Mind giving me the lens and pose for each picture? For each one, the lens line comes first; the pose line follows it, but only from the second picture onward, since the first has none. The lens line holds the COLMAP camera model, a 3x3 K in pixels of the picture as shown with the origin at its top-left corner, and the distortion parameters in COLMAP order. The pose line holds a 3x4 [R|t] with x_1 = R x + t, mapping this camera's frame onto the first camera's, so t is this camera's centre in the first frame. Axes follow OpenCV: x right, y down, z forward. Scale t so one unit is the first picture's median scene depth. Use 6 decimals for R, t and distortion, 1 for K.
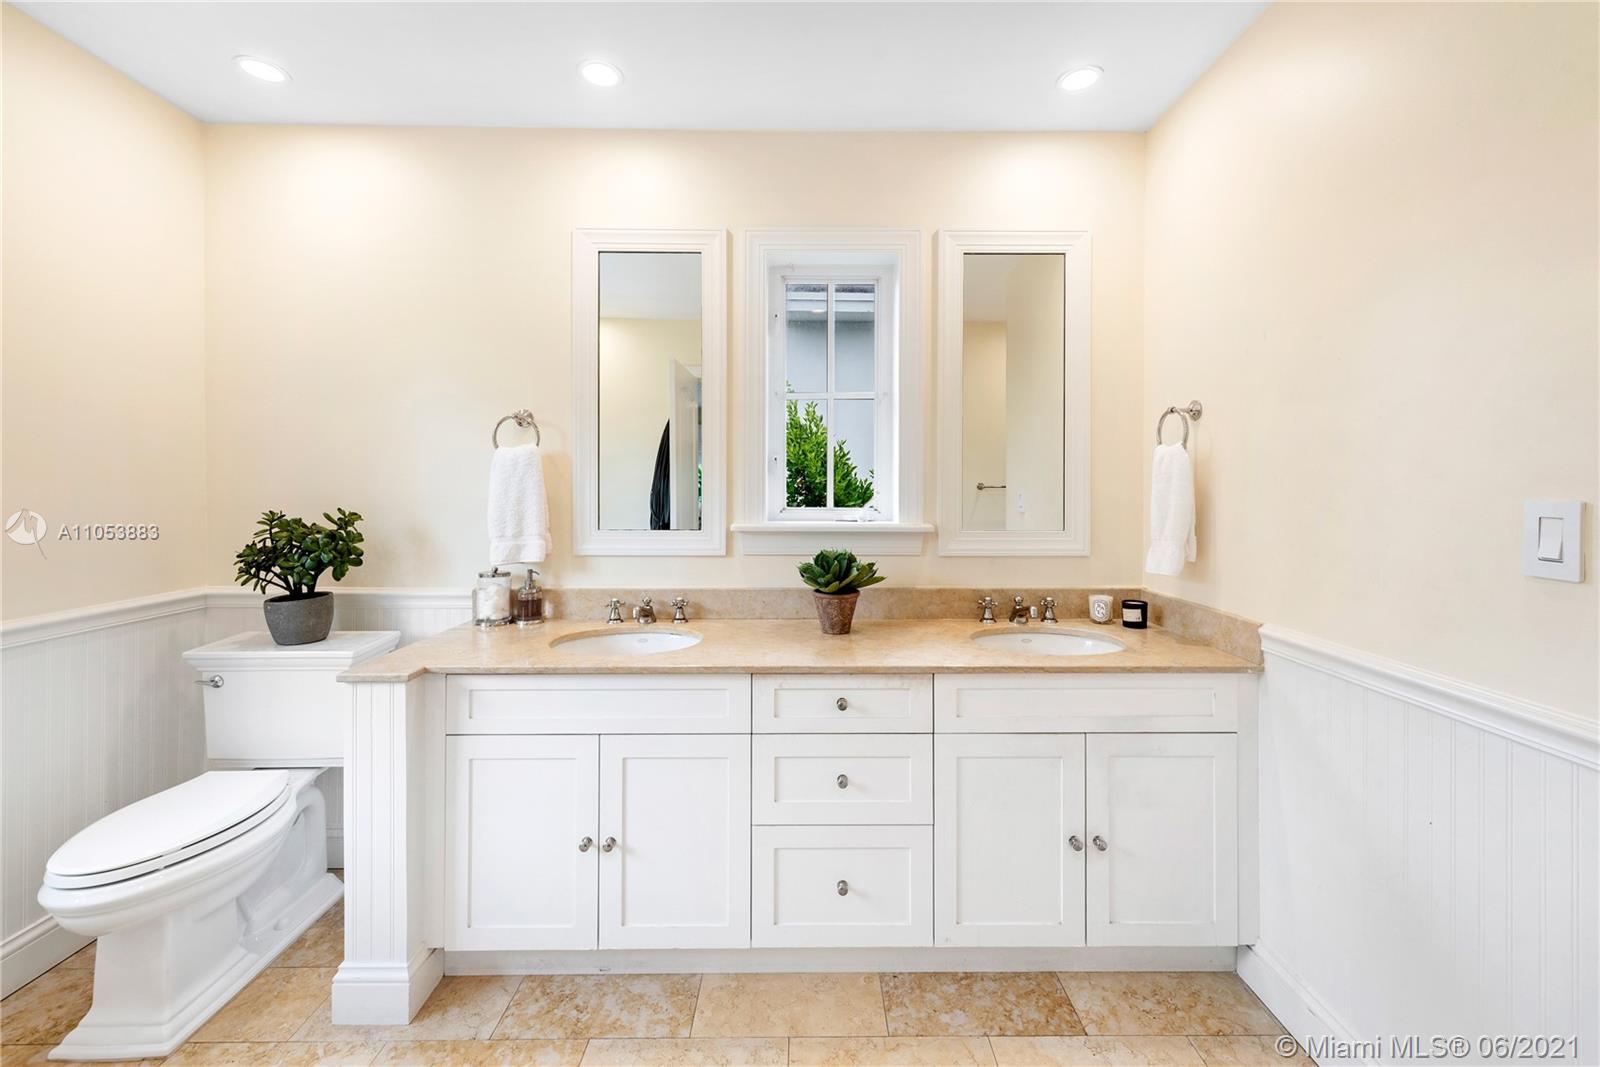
lens RADIAL K [[646.5, 0, 803.0], [0, 646.5, 484.6], [0, 0, 1]] dist [0.003428, -0.000182]
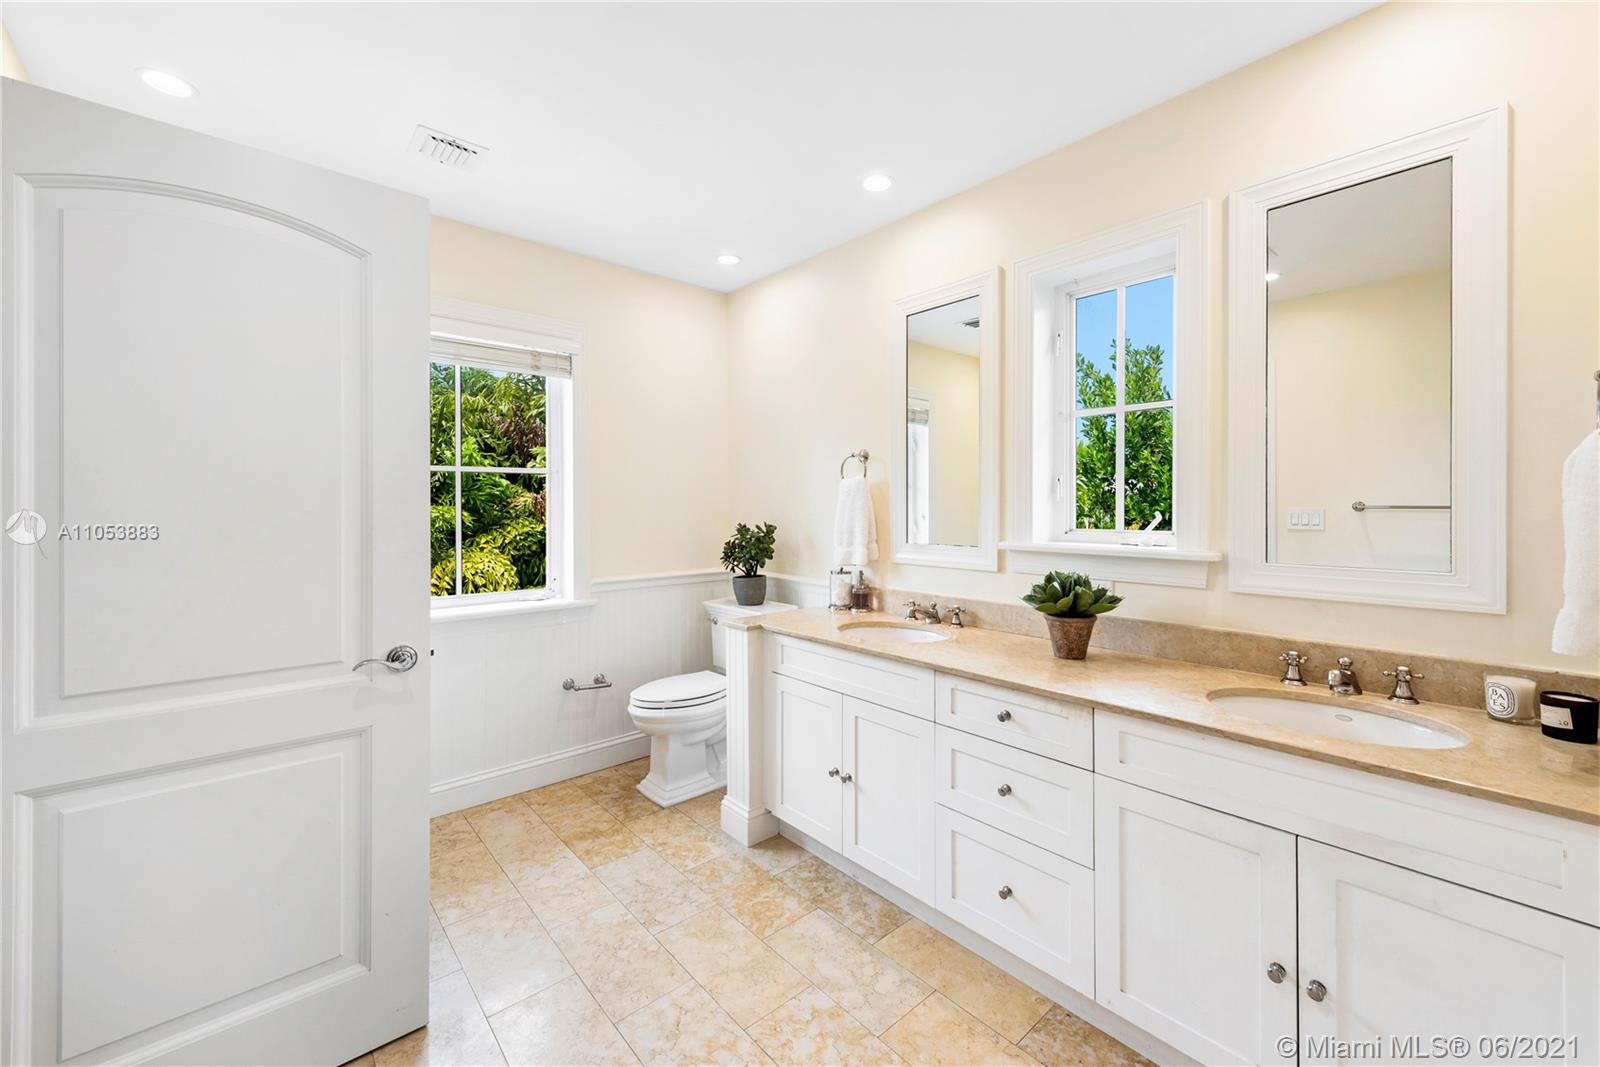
lens RADIAL K [[639.6, 0, 807.8], [0, 639.6, 511.8], [0, 0, 1]] dist [0.011350, -0.005655]
pose [[0.651875, 0.002785, -0.758321, 0.527840], [0.002154, 0.999982, 0.005524, 0.003957], [0.758323, -0.005234, 0.651857, 0.074526]]
